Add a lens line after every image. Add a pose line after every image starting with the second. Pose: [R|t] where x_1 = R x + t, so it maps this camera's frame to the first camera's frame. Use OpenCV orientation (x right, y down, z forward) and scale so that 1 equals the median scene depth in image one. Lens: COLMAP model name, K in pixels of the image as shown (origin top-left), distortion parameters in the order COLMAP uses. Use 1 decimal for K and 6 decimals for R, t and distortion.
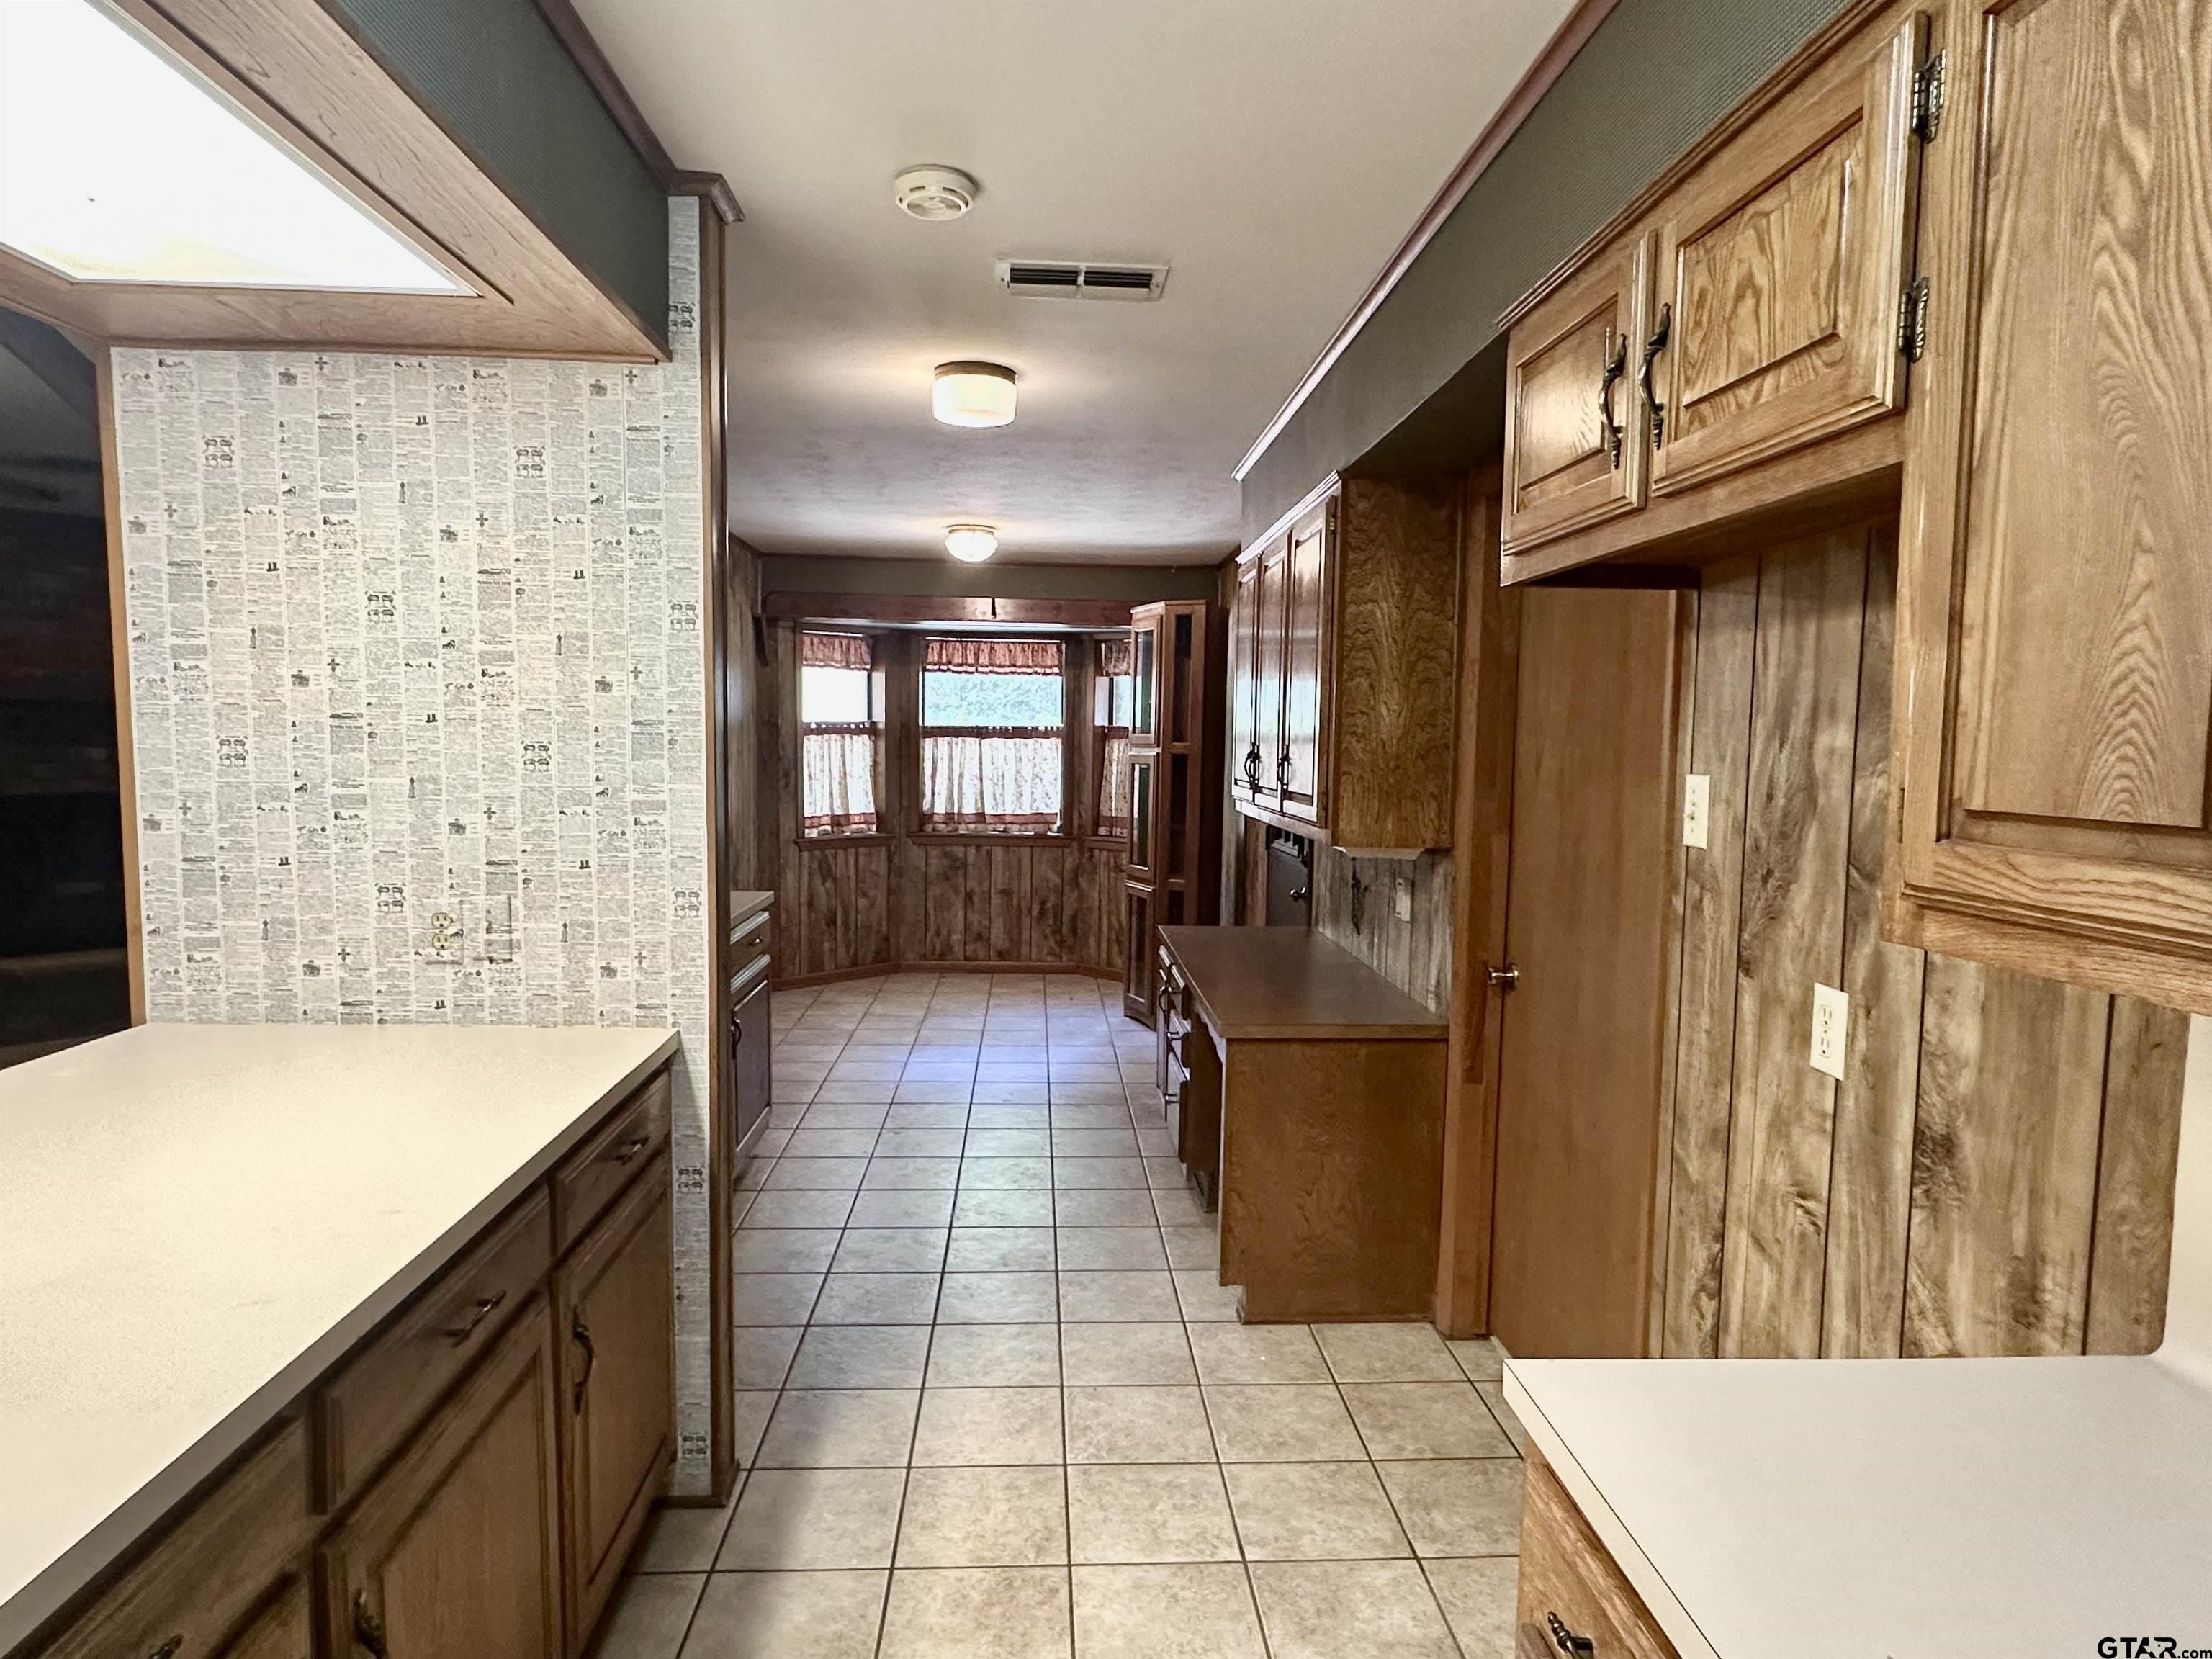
lens RADIAL K [[1270.6, 0, 1106.0], [0, 1270.6, 829.5], [0, 0, 1]] dist [0.001178, 0.000694]
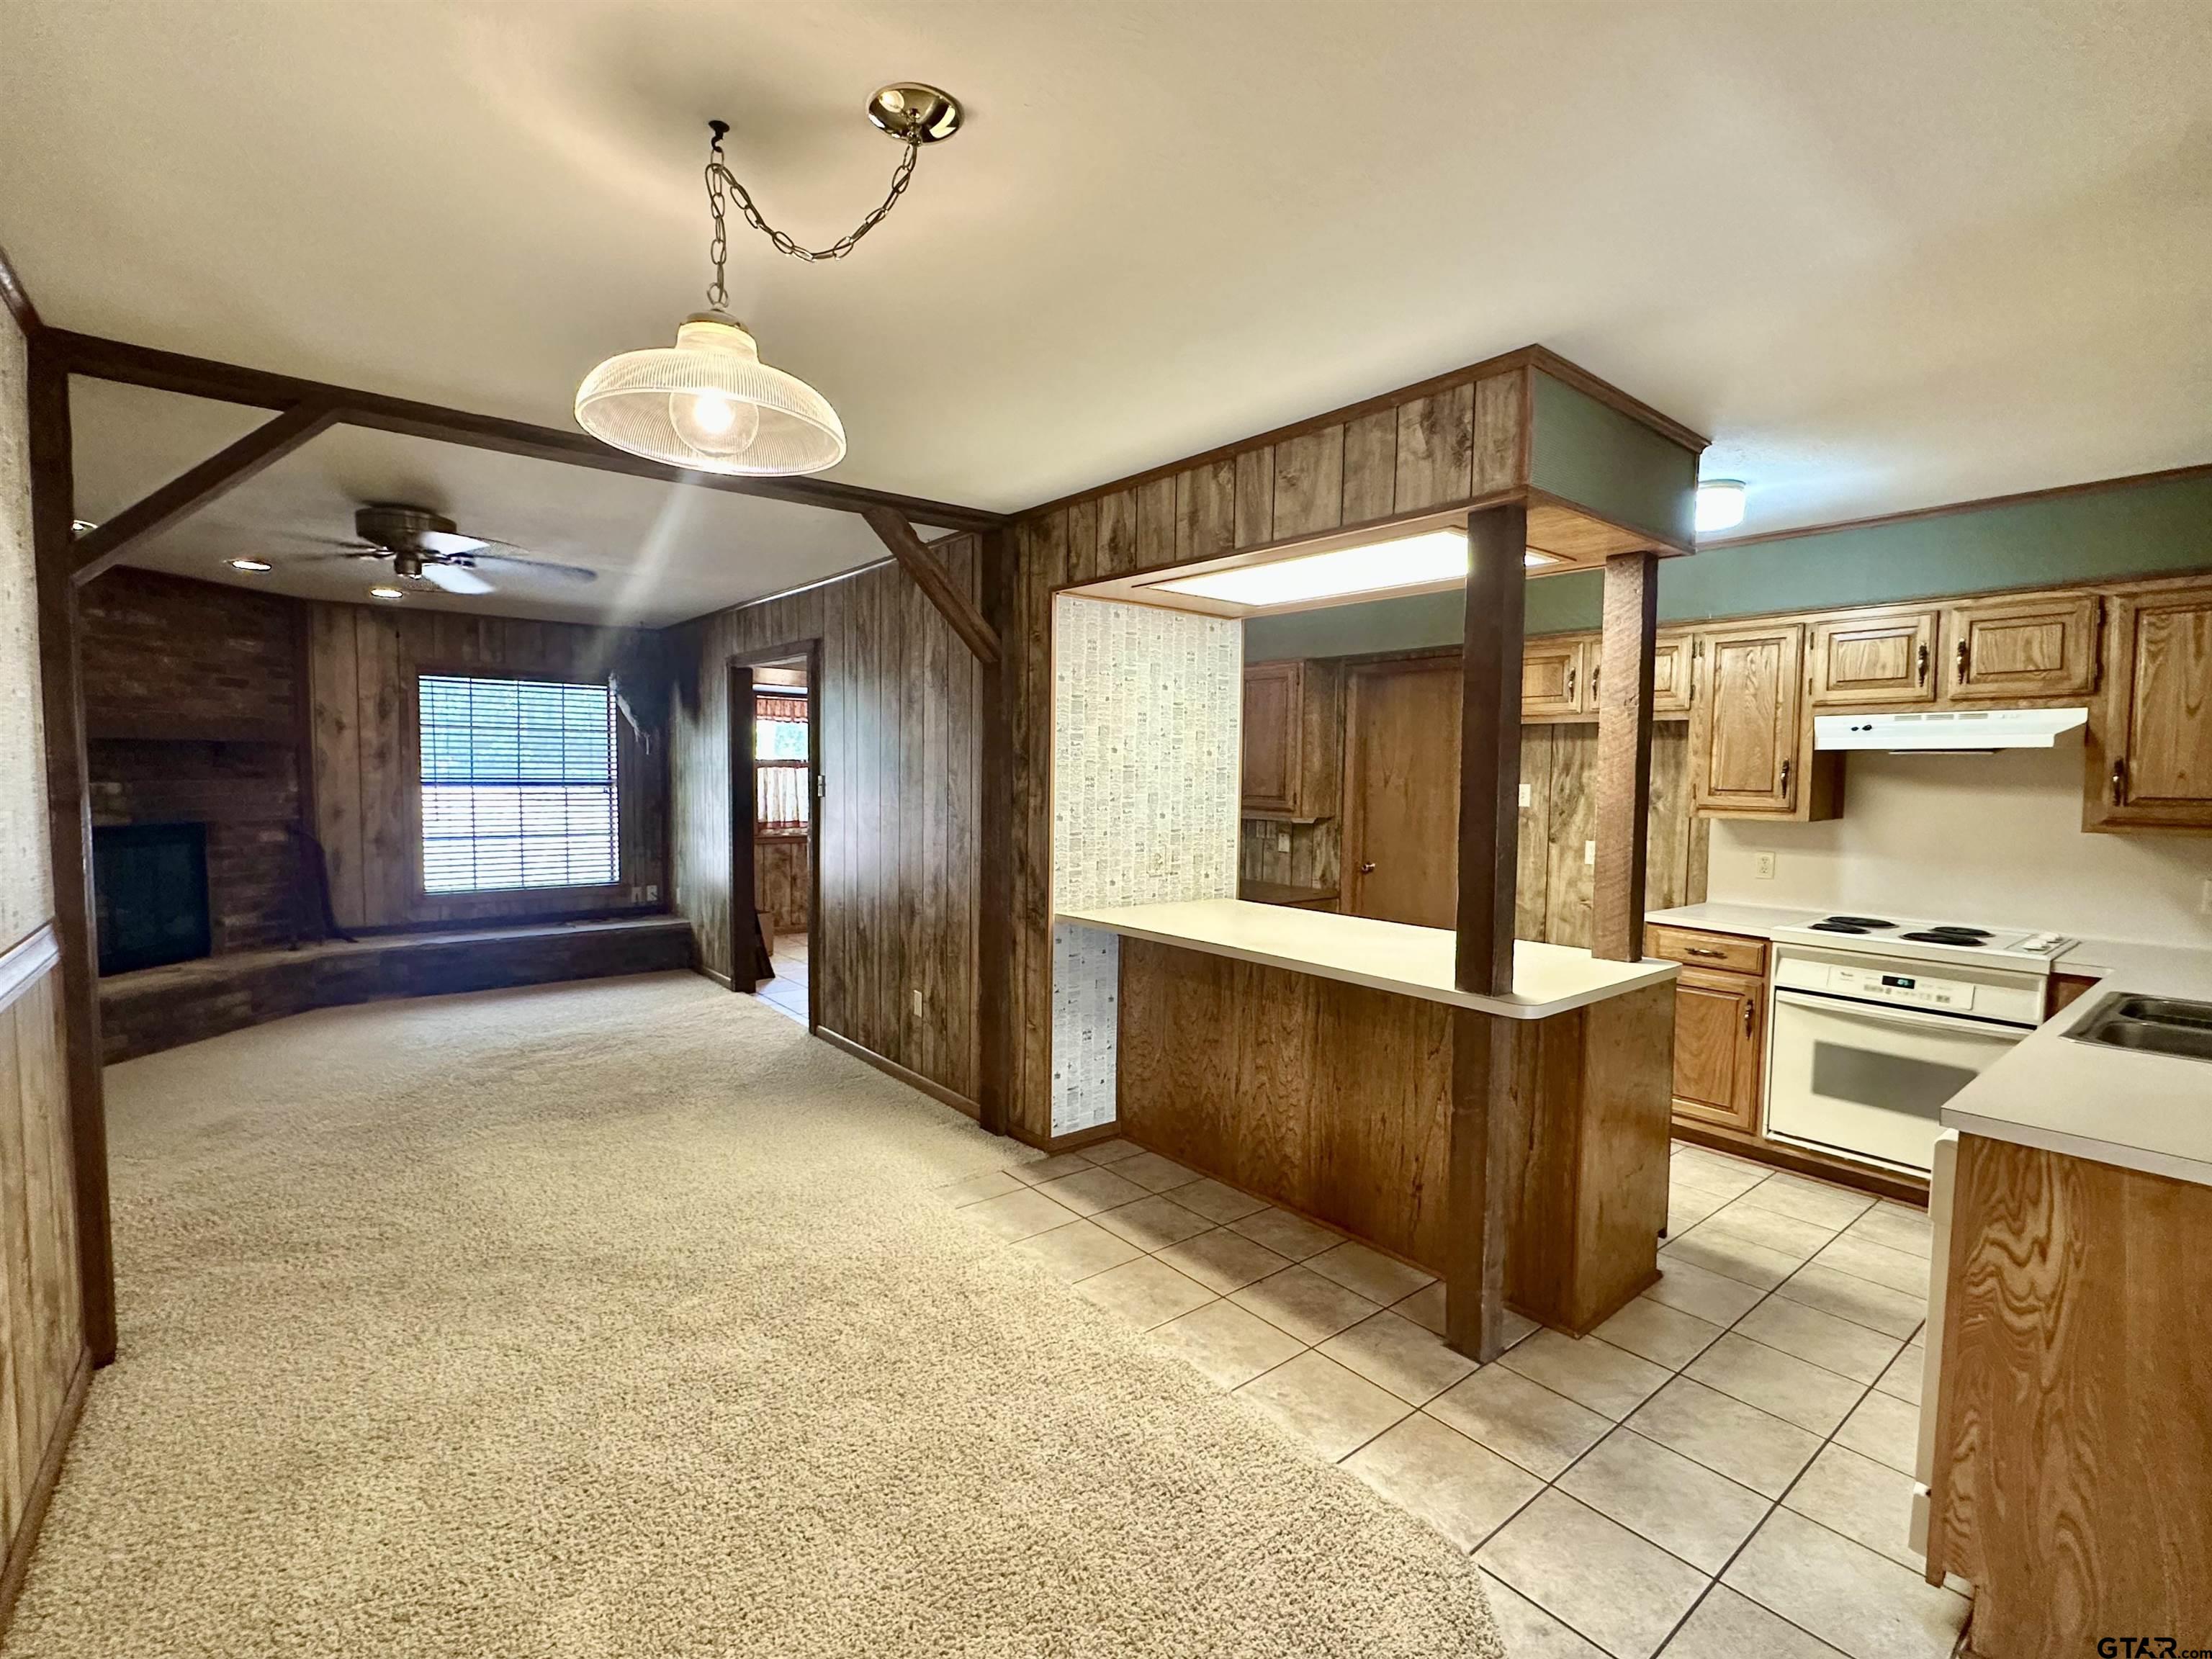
lens RADIAL K [[1016.2, 0, 1106.0], [0, 1016.2, 829.5], [0, 0, 1]] dist [0.000602, -0.000019]
pose [[0.810540, -0.040464, 0.584284, -0.492482], [0.042273, 0.999050, 0.010546, 0.000057], [-0.584156, 0.016152, 0.811481, -0.122031]]
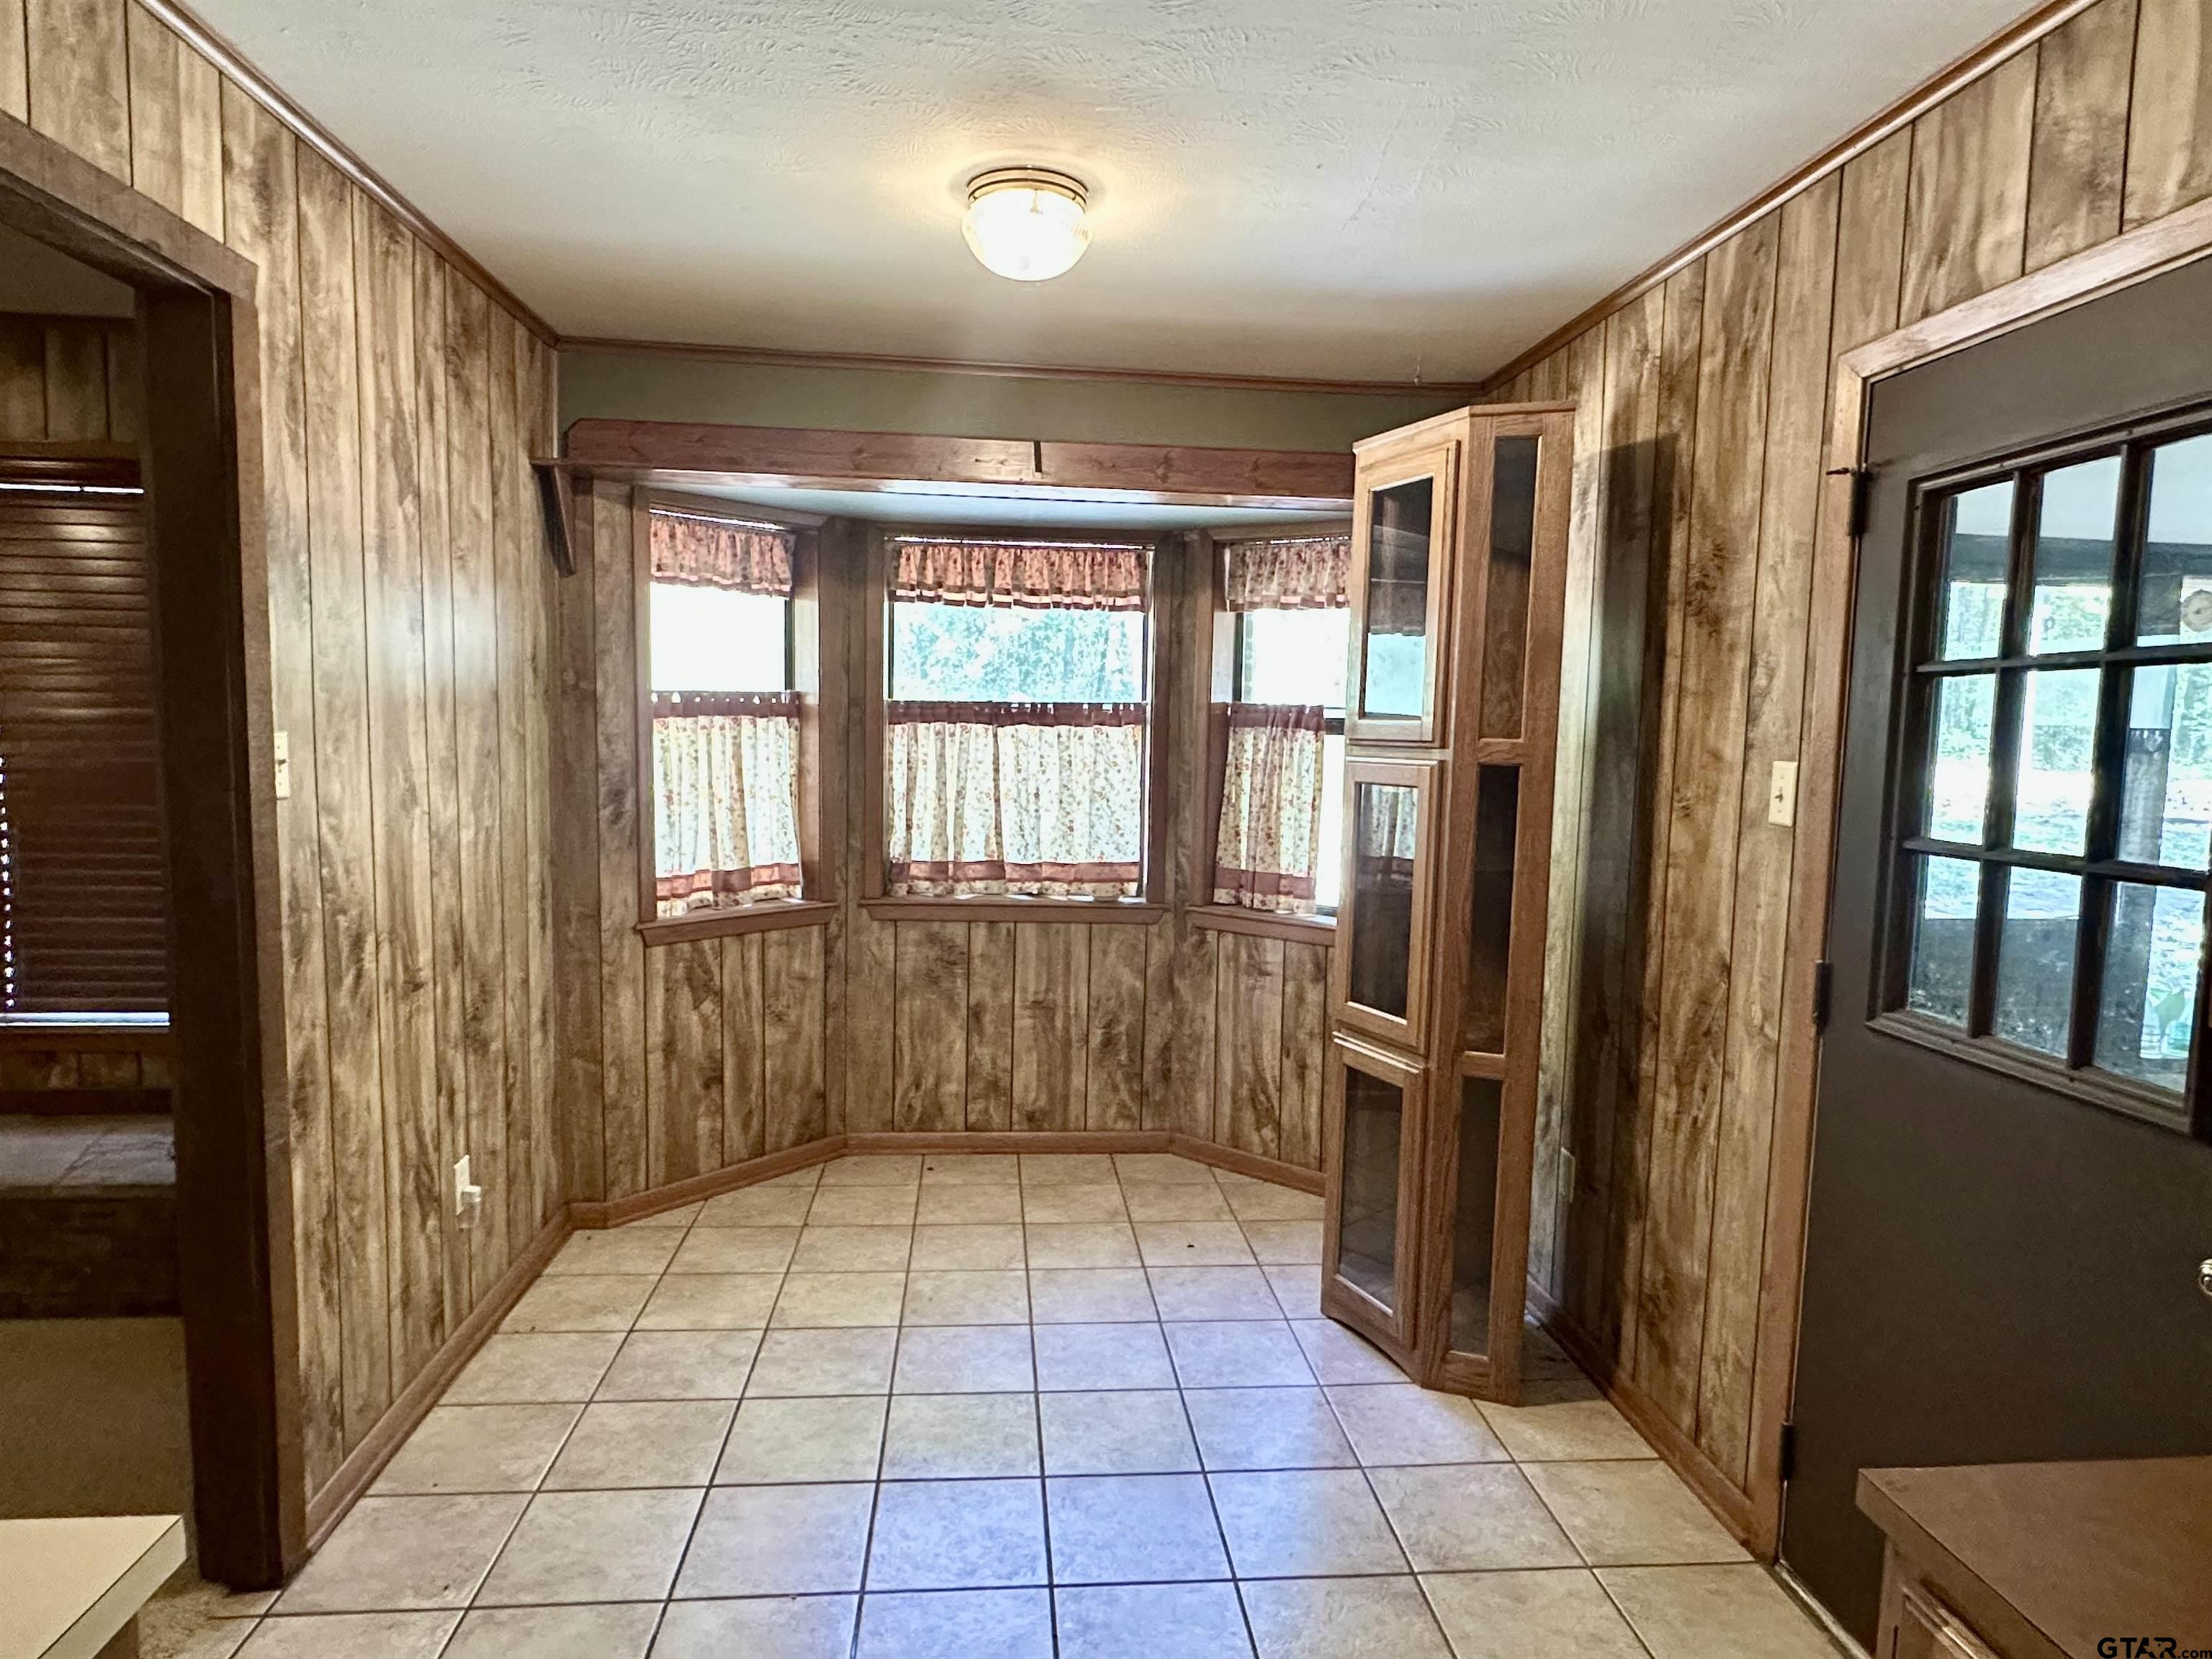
lens RADIAL K [[1270.6, 0, 1106.0], [0, 1270.6, 829.5], [0, 0, 1]] dist [0.001178, 0.000694]
pose [[0.999360, 0.001907, 0.035716, -0.072390], [-0.002279, 0.999944, 0.010376, -0.033161], [-0.035694, -0.010451, 0.999308, 0.461846]]
